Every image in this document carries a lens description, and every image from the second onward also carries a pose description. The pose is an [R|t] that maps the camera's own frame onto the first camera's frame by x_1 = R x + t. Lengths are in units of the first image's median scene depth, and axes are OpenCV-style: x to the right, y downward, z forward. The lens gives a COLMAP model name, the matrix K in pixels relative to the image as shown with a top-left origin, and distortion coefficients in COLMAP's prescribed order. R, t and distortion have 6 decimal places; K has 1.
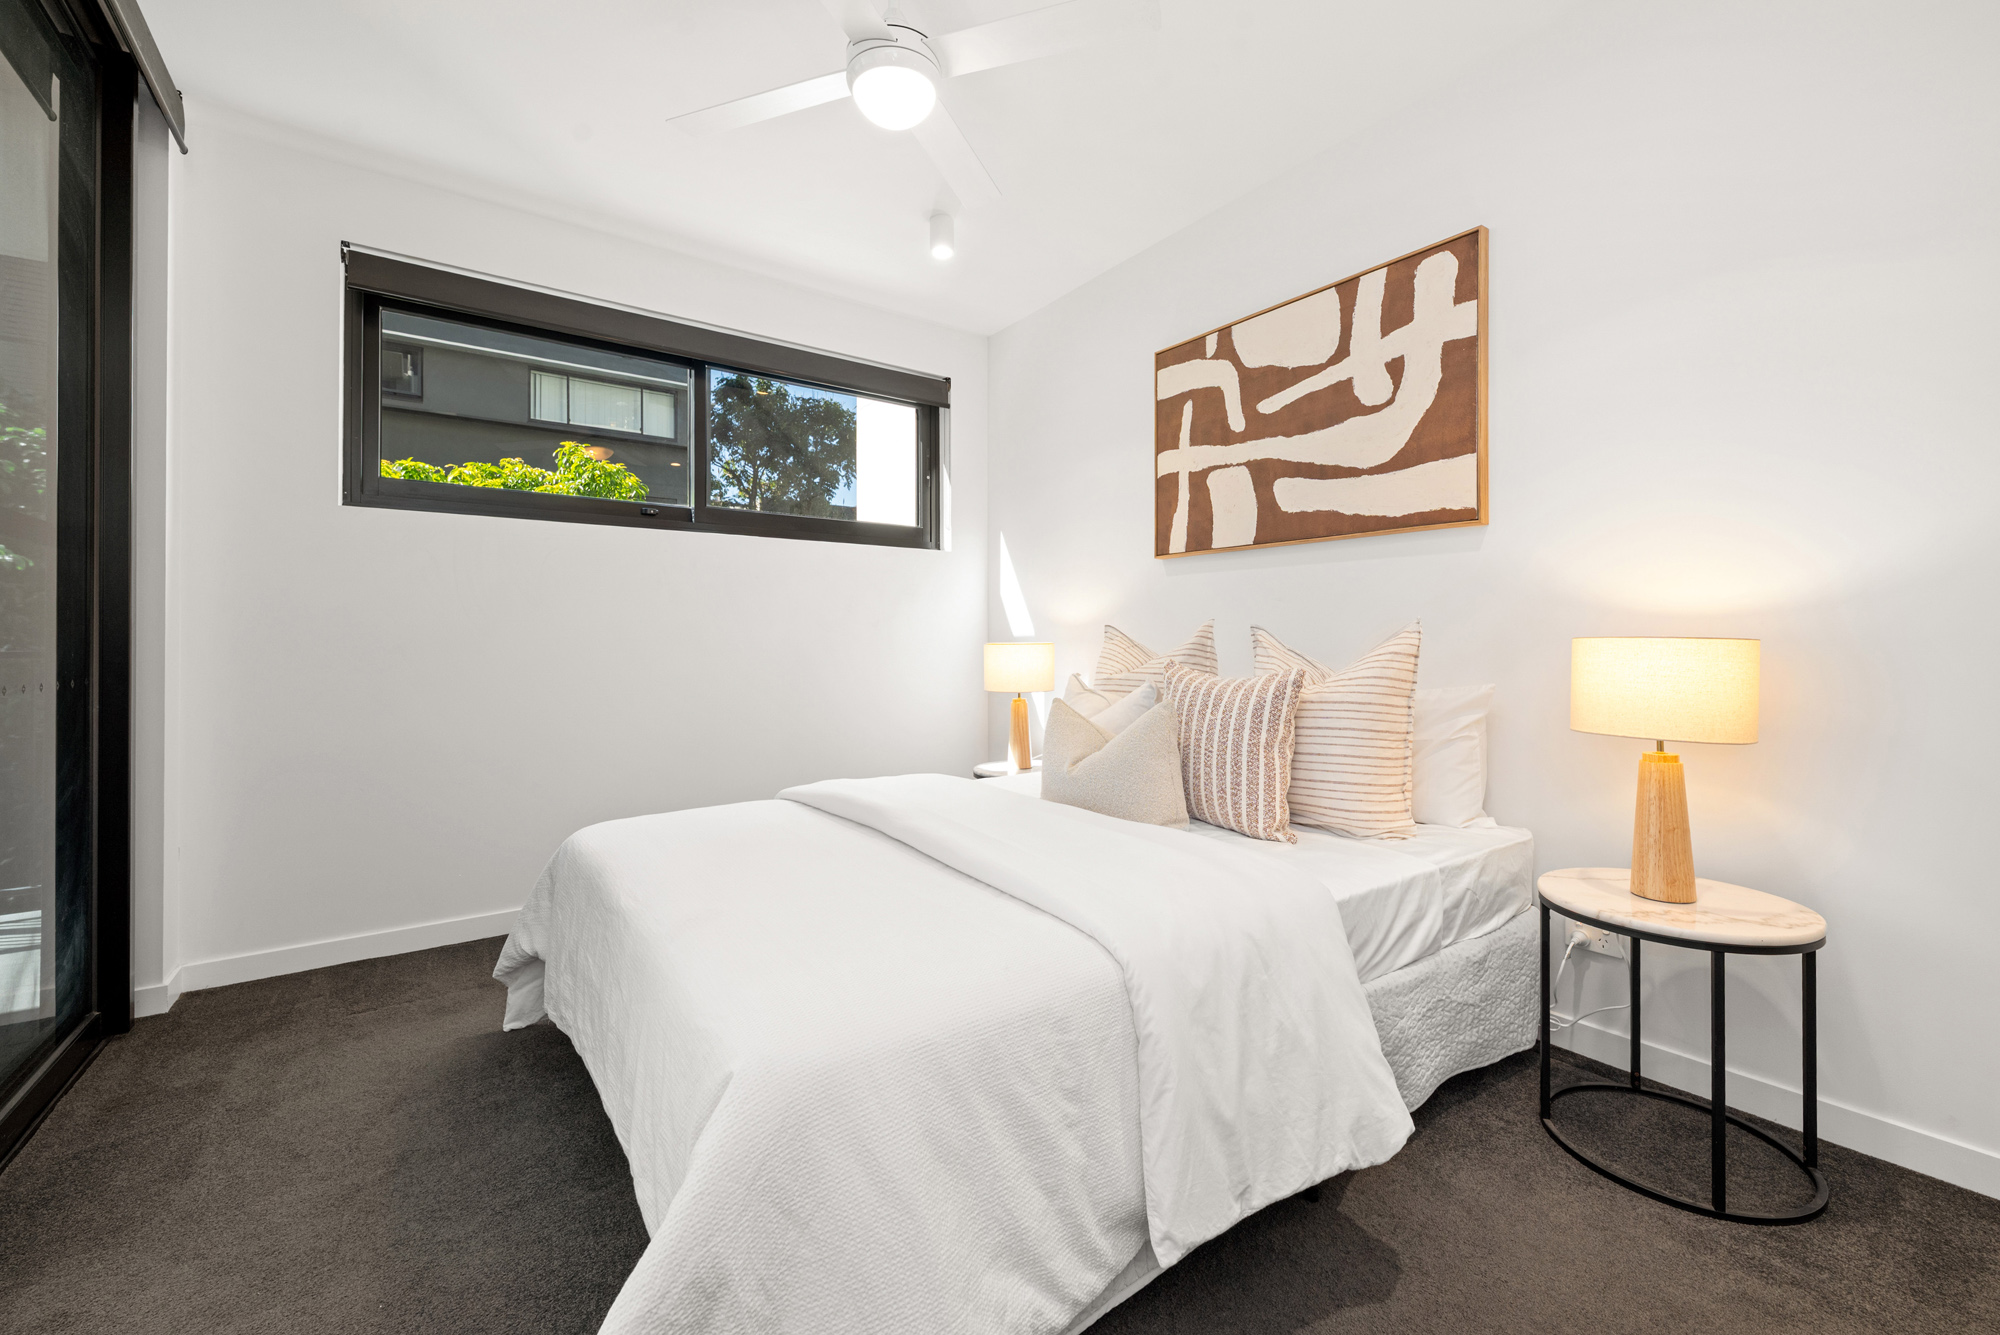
lens RADIAL K [[804.6, 0, 997.2], [0, 804.6, 642.2], [0, 0, 1]] dist [0.000047, 0.000019]
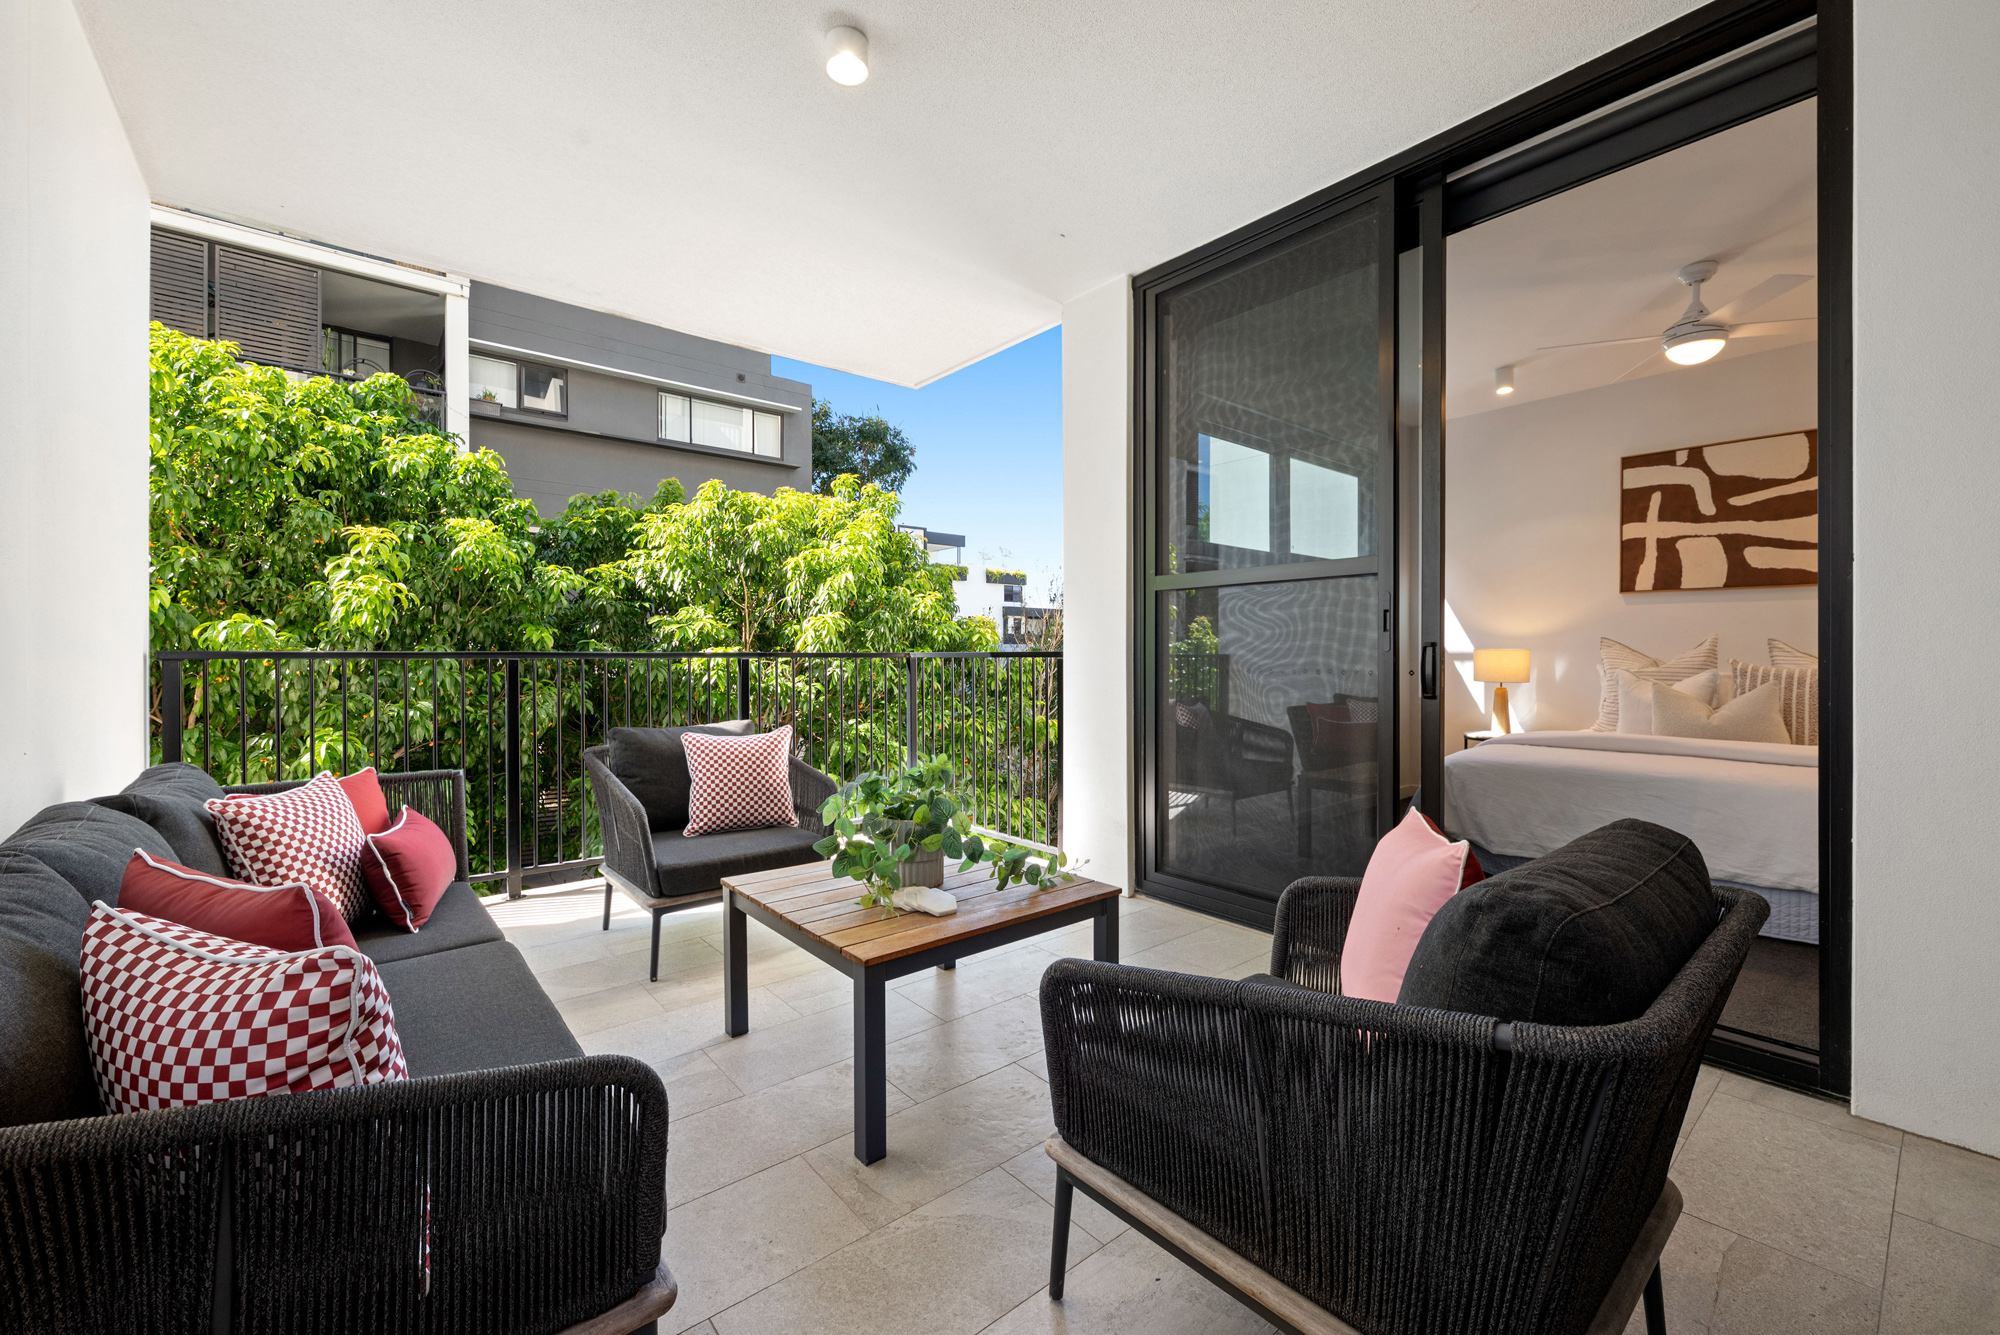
lens RADIAL K [[797.3, 0, 993.2], [0, 797.3, 655.2], [0, 0, 1]] dist [0.000088, 0.000045]
pose [[0.997619, 0.004355, 0.068828, -1.138931], [-0.004682, 0.999979, 0.004588, 0.010321], [-0.068807, -0.004900, 0.997618, -0.433742]]
